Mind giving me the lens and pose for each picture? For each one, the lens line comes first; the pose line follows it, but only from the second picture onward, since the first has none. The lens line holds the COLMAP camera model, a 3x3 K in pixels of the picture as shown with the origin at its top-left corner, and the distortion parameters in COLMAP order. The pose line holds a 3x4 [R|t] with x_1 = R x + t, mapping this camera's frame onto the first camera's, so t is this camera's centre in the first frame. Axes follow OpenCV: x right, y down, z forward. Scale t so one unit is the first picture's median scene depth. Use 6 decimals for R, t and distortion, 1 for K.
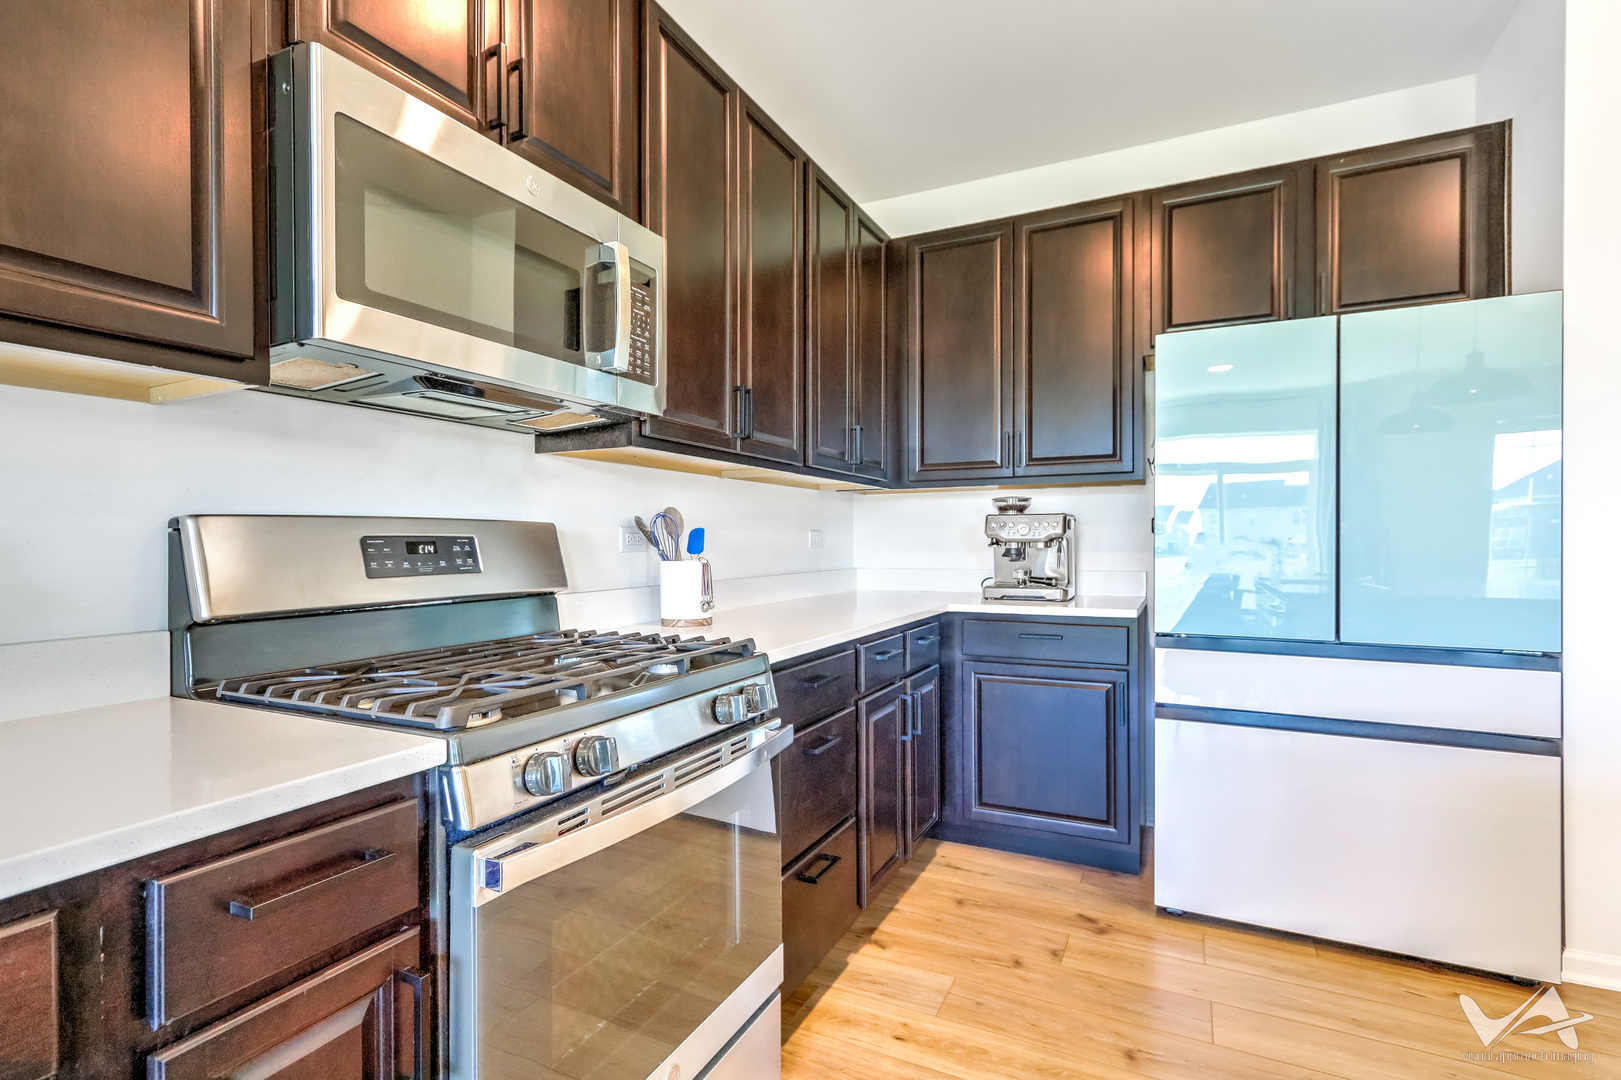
lens RADIAL K [[756.9, 0, 773.7], [0, 756.9, 535.9], [0, 0, 1]] dist [0.003668, 0.000483]
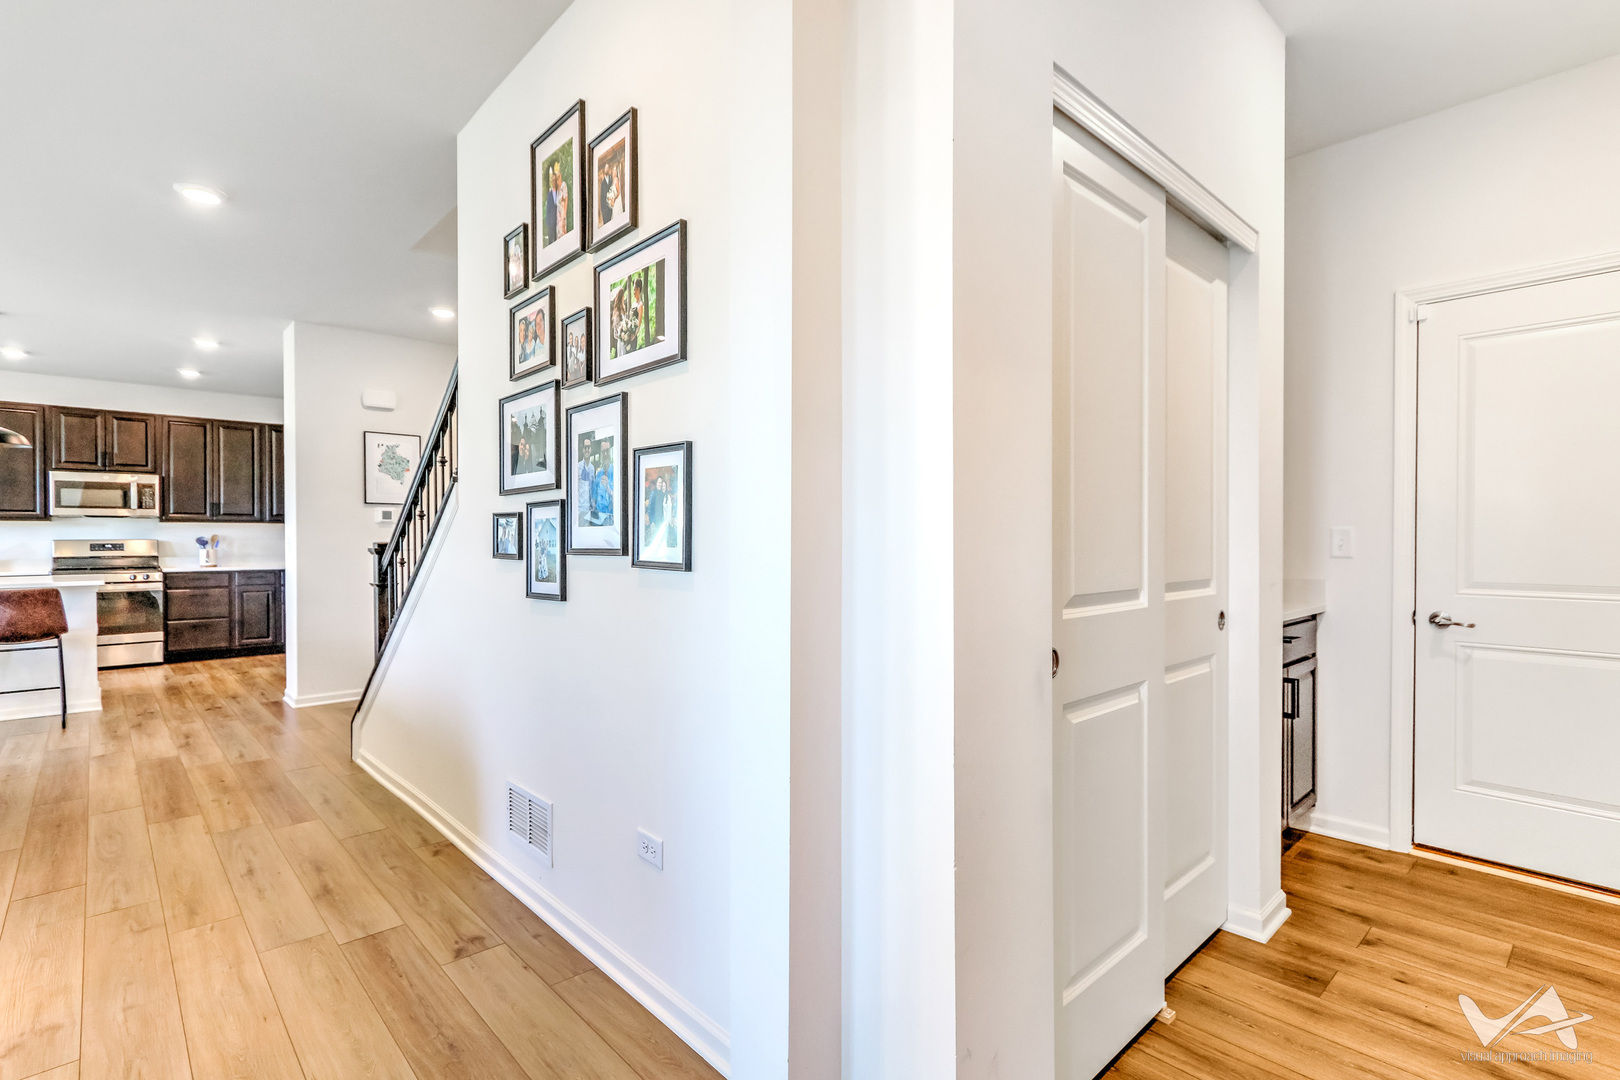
lens RADIAL K [[756.4, 0, 785.6], [0, 756.4, 537.8], [0, 0, 1]] dist [0.003668, 0.000483]
pose [[0.928998, -0.003103, -0.370072, 3.061063], [0.004971, 0.999979, 0.004093, -0.018948], [0.370051, -0.005642, 0.928994, -1.094486]]
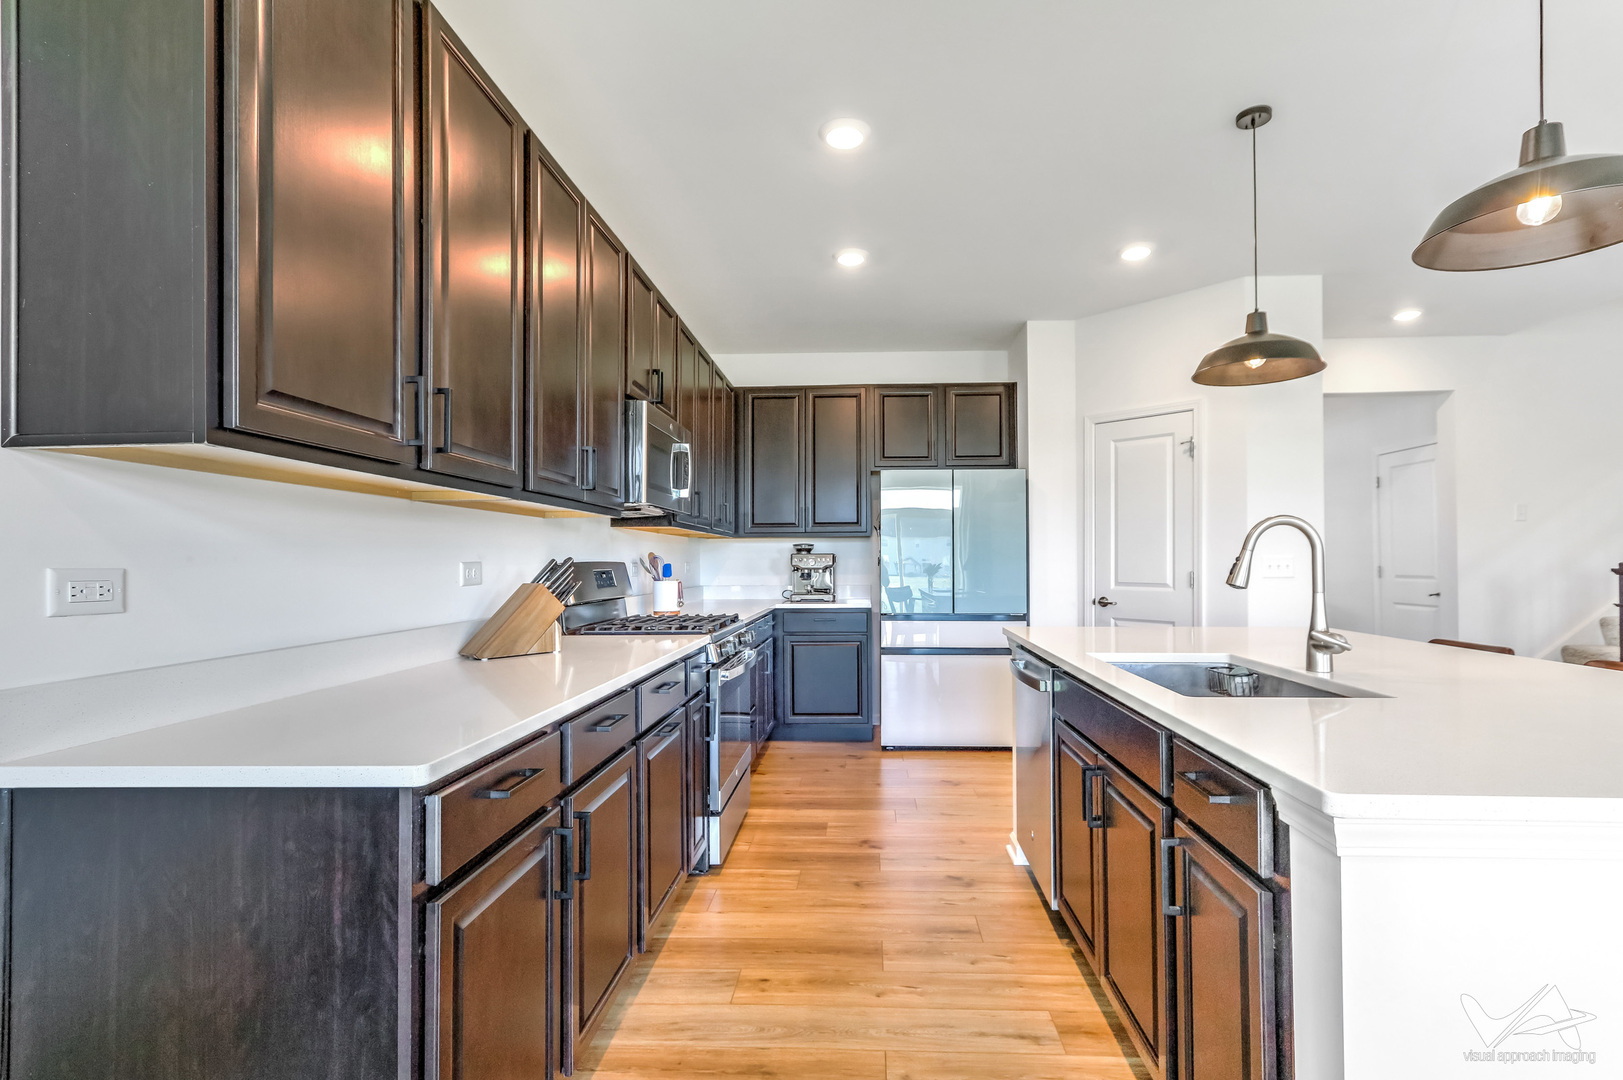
lens RADIAL K [[757.8, 0, 811.9], [0, 757.8, 551.1], [0, 0, 1]] dist [0.003668, 0.000483]
pose [[0.911142, 0.001896, 0.412089, -0.454032], [0.002982, 0.999933, -0.011193, -0.016195], [-0.412082, 0.011428, 0.911075, -0.704020]]
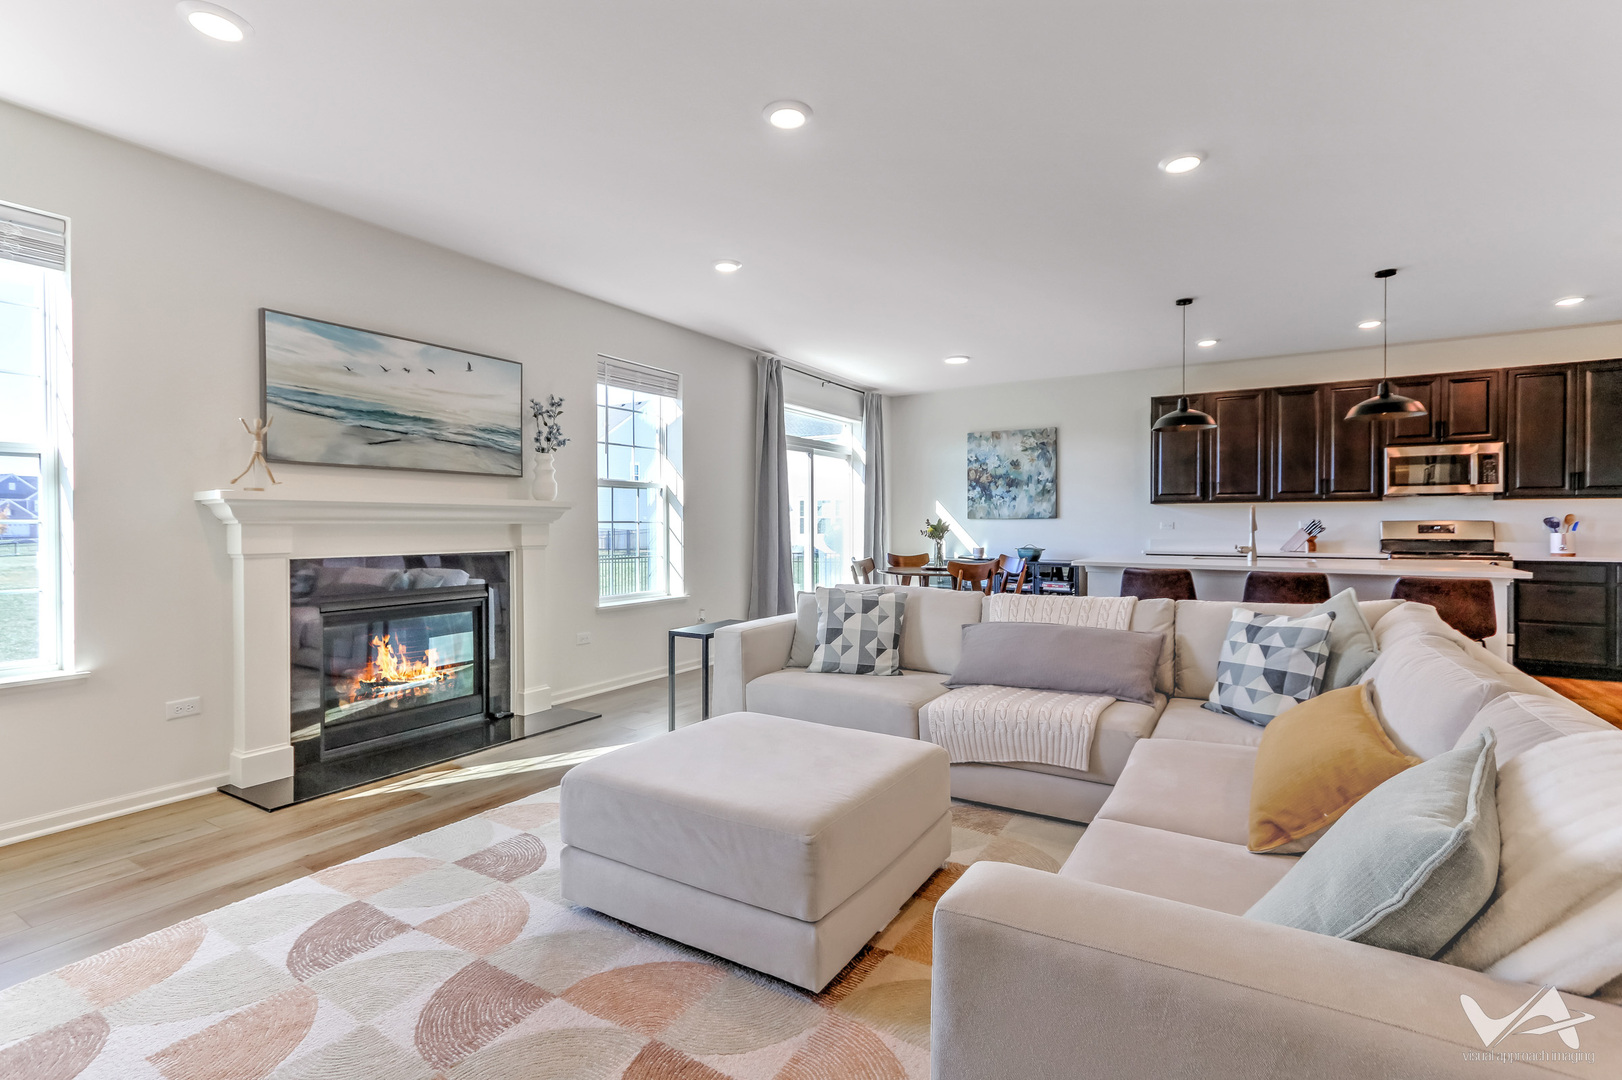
lens RADIAL K [[757.4, 0, 814.4], [0, 757.4, 534.8], [0, 0, 1]] dist [0.003668, 0.000483]
pose [[-0.100550, 0.014564, -0.994825, 2.390194], [0.006012, 0.999883, 0.014030, -0.013991], [0.994914, -0.004570, -0.100626, -1.196602]]
